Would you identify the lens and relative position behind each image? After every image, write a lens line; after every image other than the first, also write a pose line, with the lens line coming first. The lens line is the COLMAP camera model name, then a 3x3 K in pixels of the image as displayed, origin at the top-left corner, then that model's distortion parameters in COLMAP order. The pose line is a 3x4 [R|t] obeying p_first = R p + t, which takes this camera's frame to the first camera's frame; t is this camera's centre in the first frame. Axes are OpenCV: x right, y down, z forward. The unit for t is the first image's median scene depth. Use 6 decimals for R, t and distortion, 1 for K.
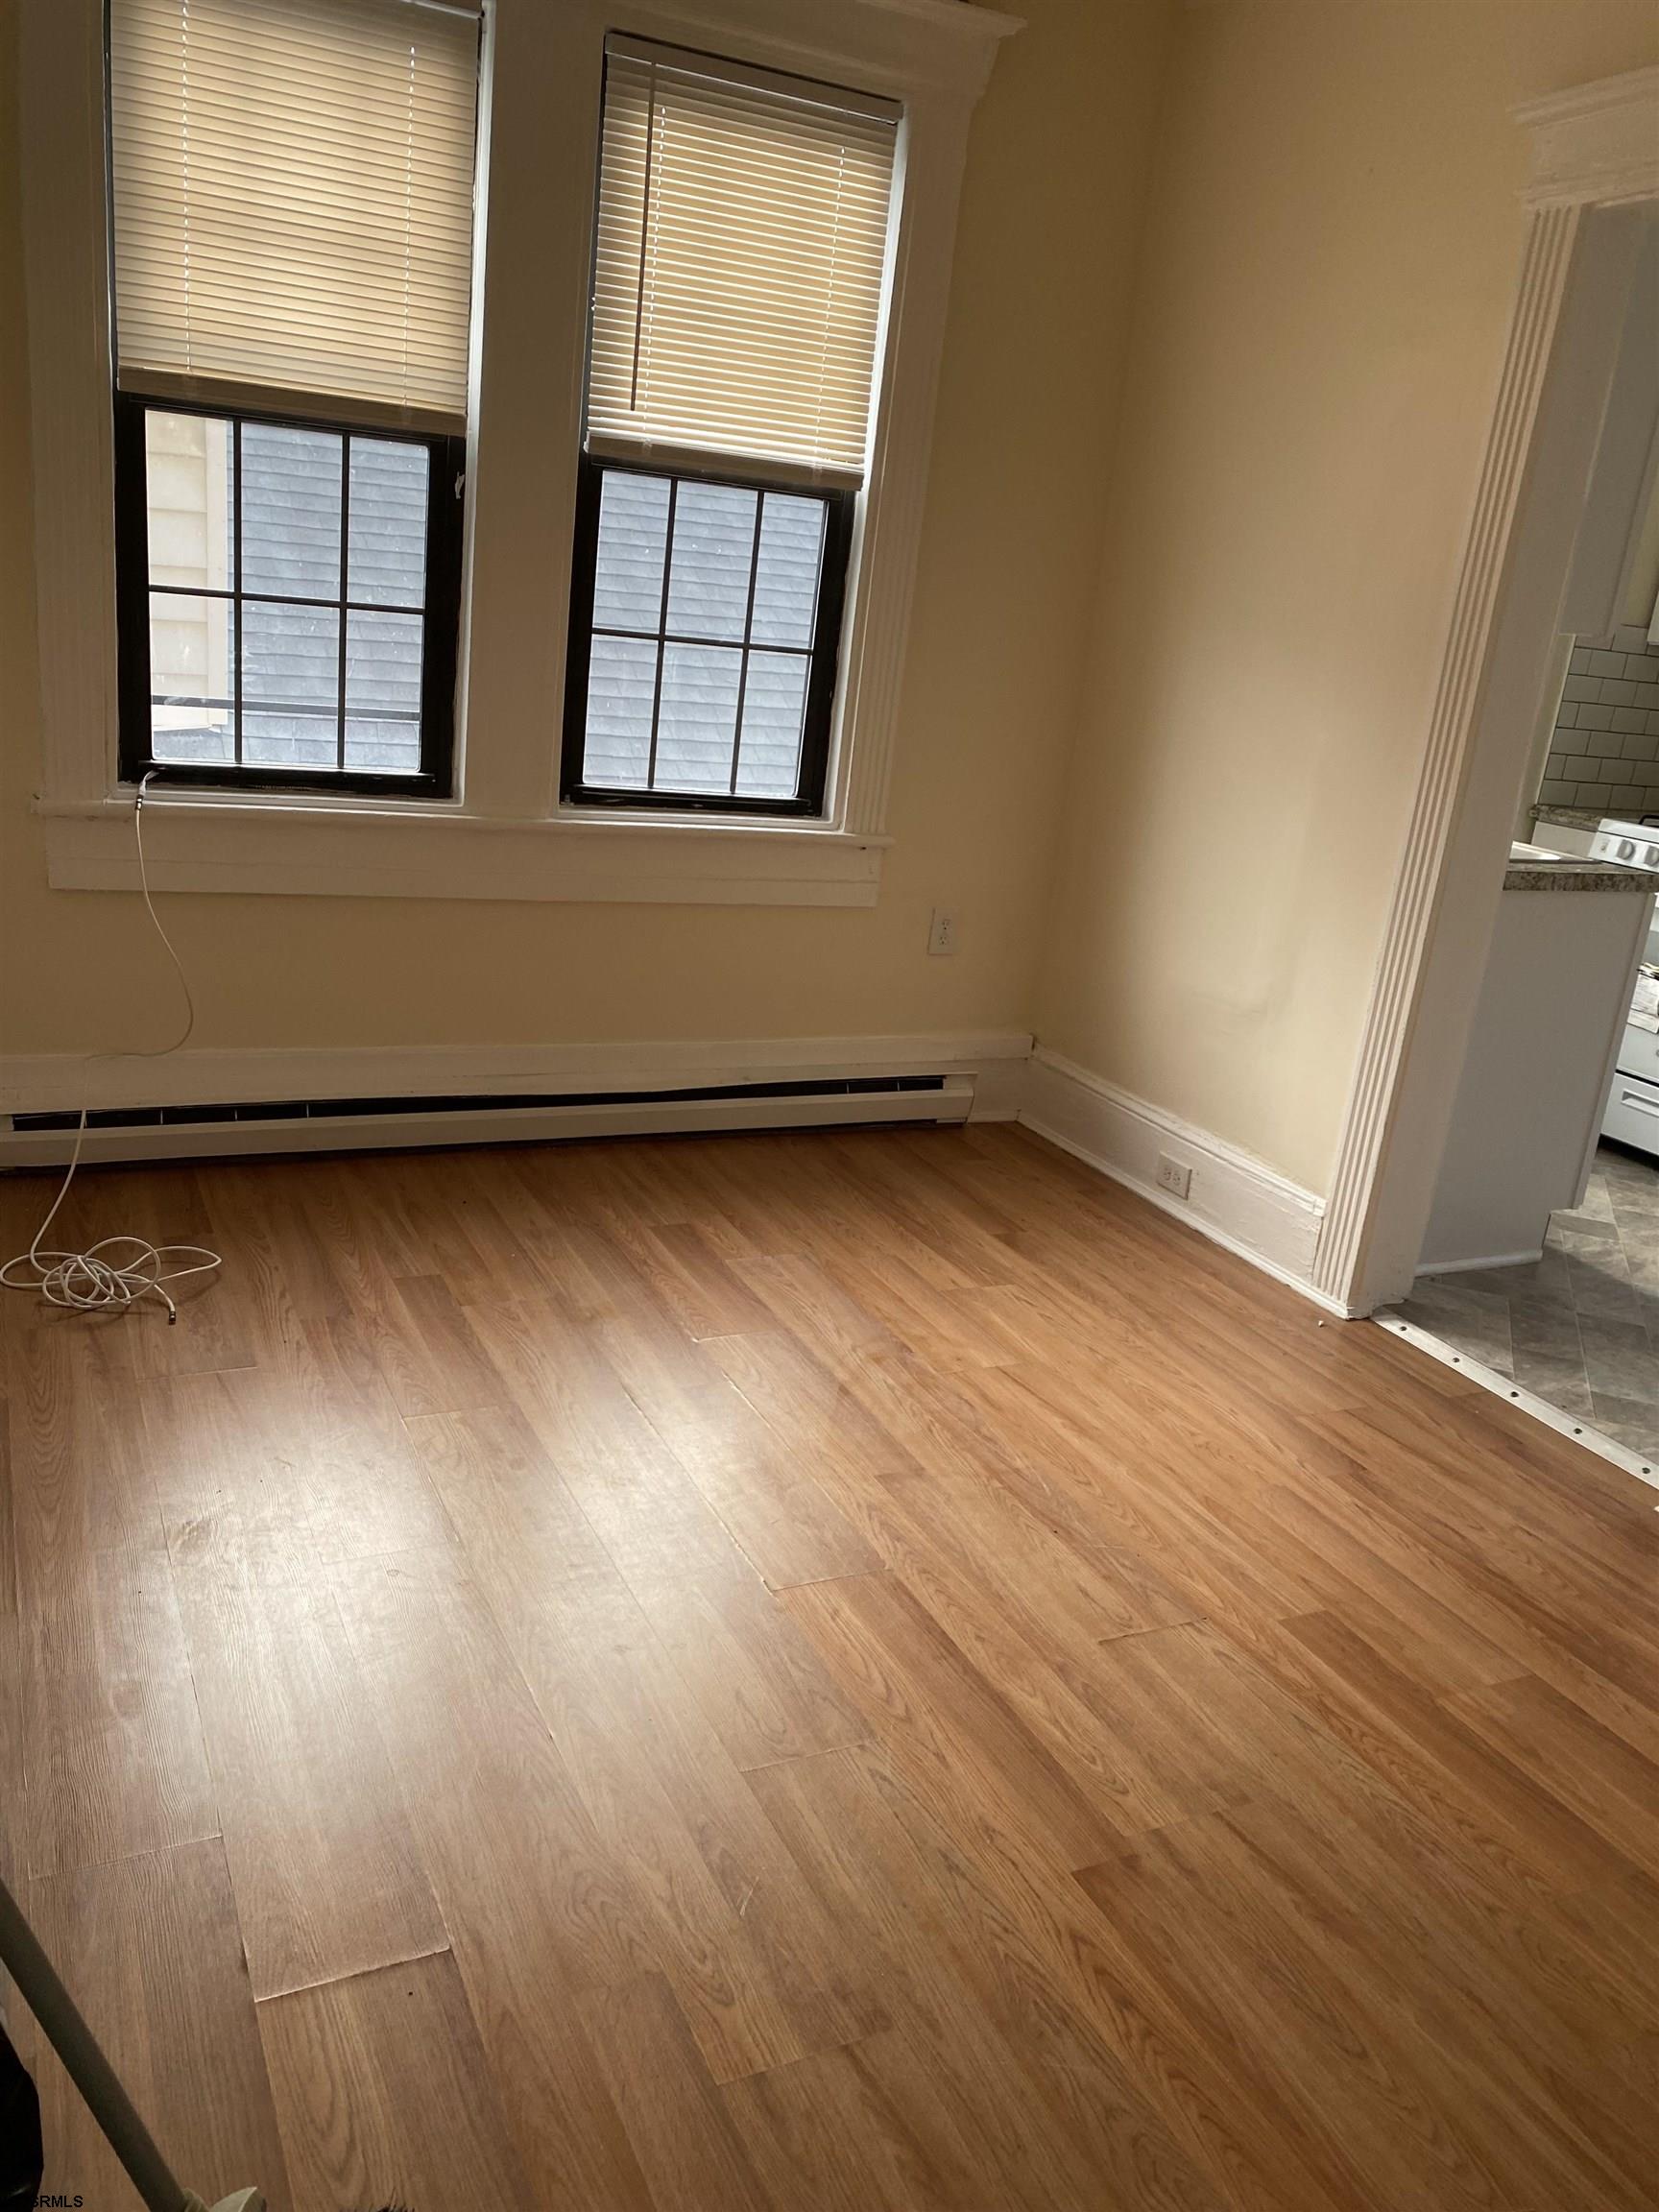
lens RADIAL K [[1671.1, 0, 835.0], [0, 1671.1, 1119.1], [0, 0, 1]] dist [0.037643, -0.049566]
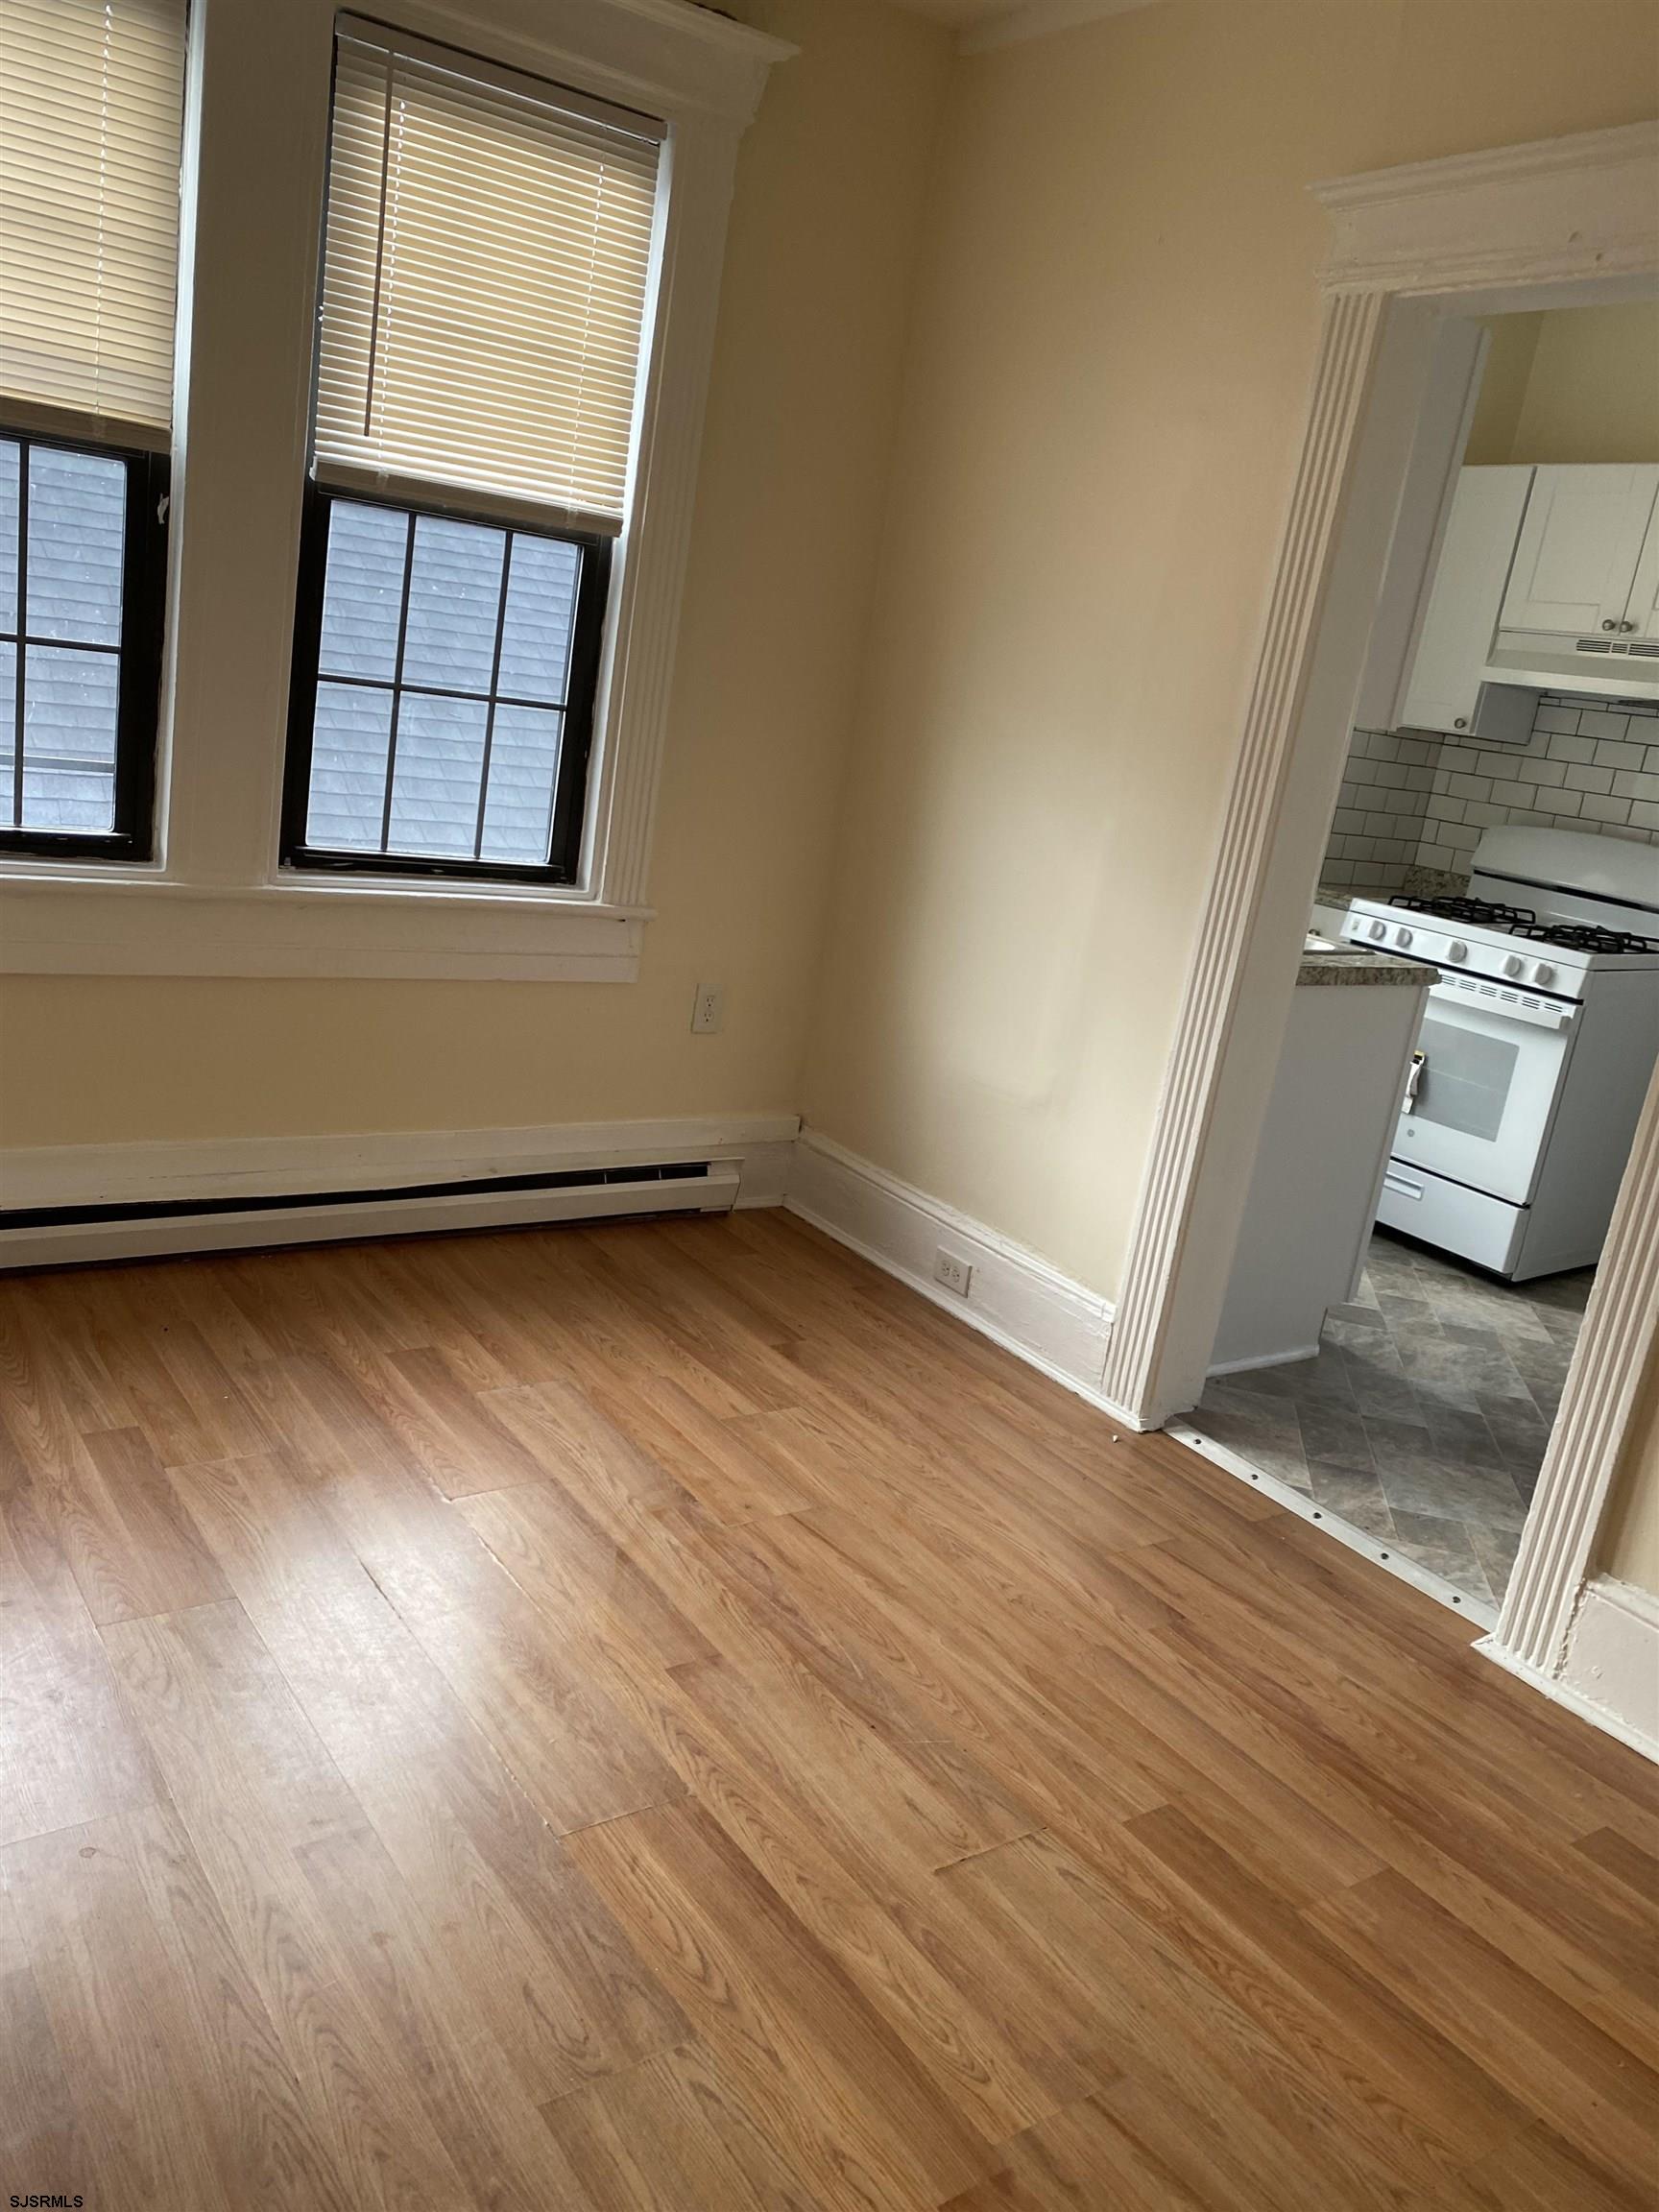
lens RADIAL K [[1671.1, 0, 824.6], [0, 1671.1, 1121.9], [0, 0, 1]] dist [0.037643, -0.049566]
pose [[0.986471, -0.002220, 0.163923, -0.030021], [0.004216, 0.999921, -0.011829, -0.049460], [-0.163884, 0.012360, 0.986402, 0.091151]]
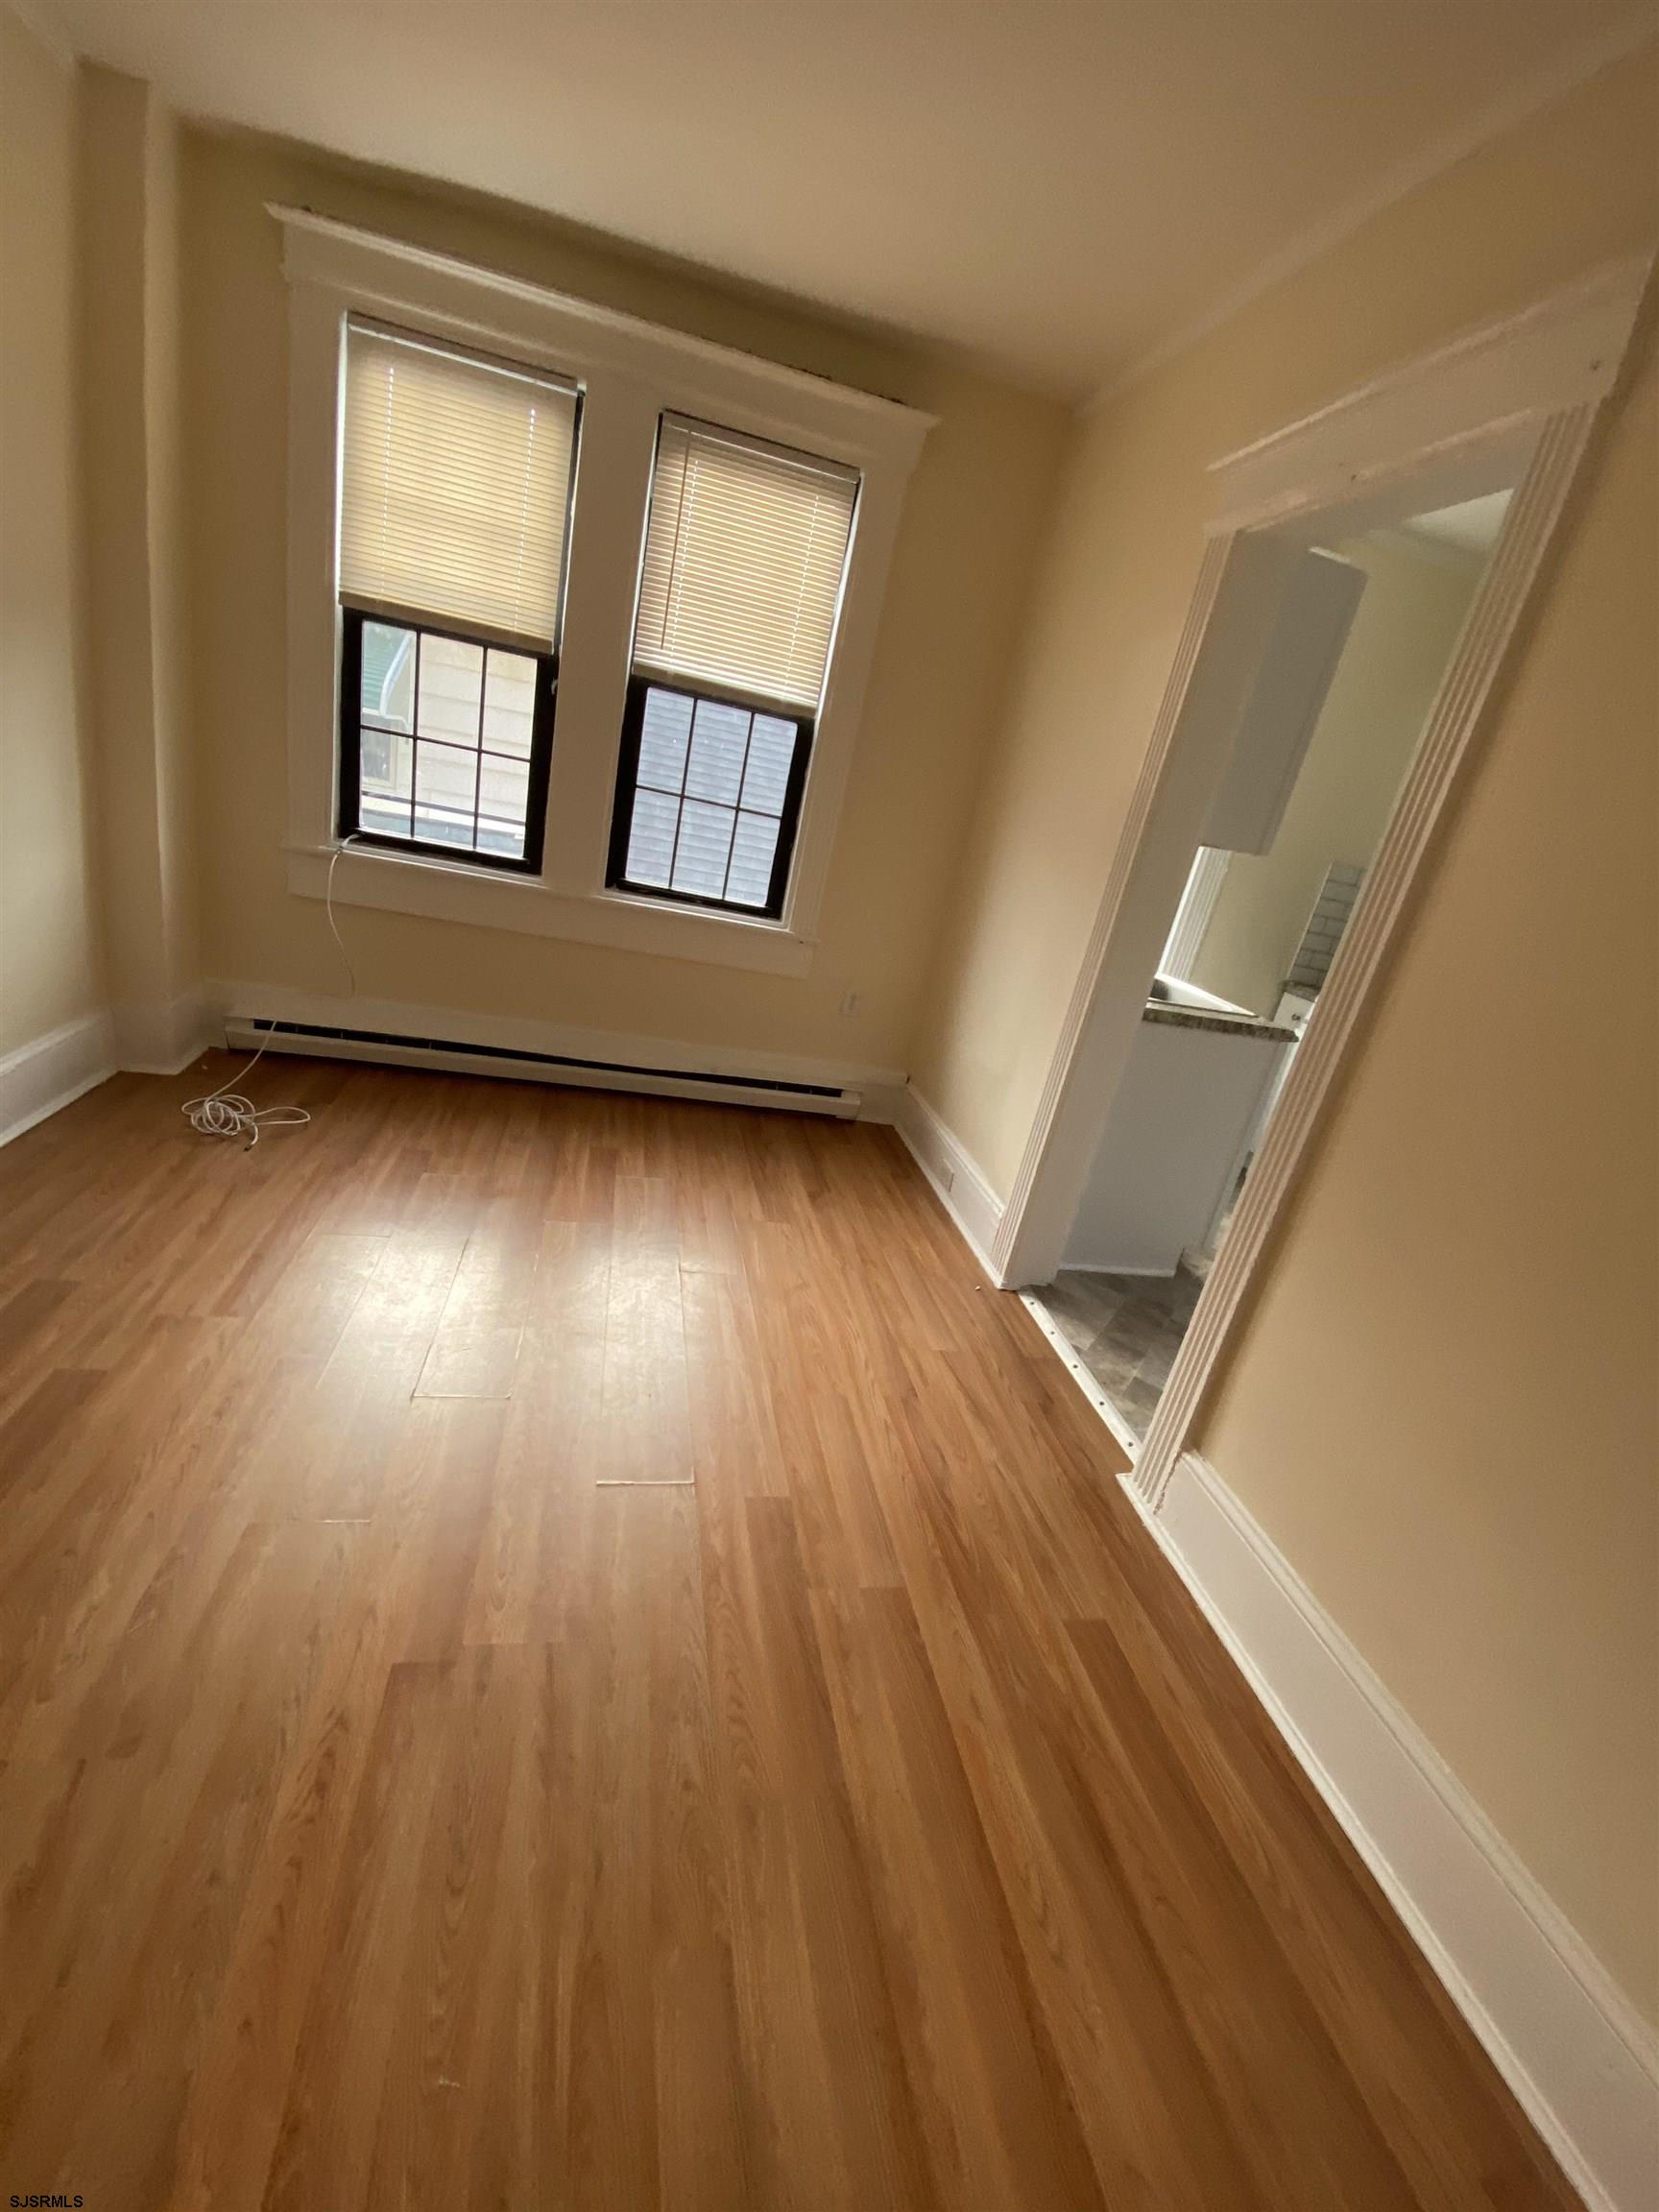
lens RADIAL K [[886.1, 0, 835.0], [0, 886.1, 1109.0], [0, 0, 1]] dist [0.014361, -0.017244]
pose [[0.967744, 0.170773, -0.185223, 0.297439], [-0.169481, 0.985267, 0.022908, -0.034704], [0.186406, 0.009223, 0.982429, 0.204397]]
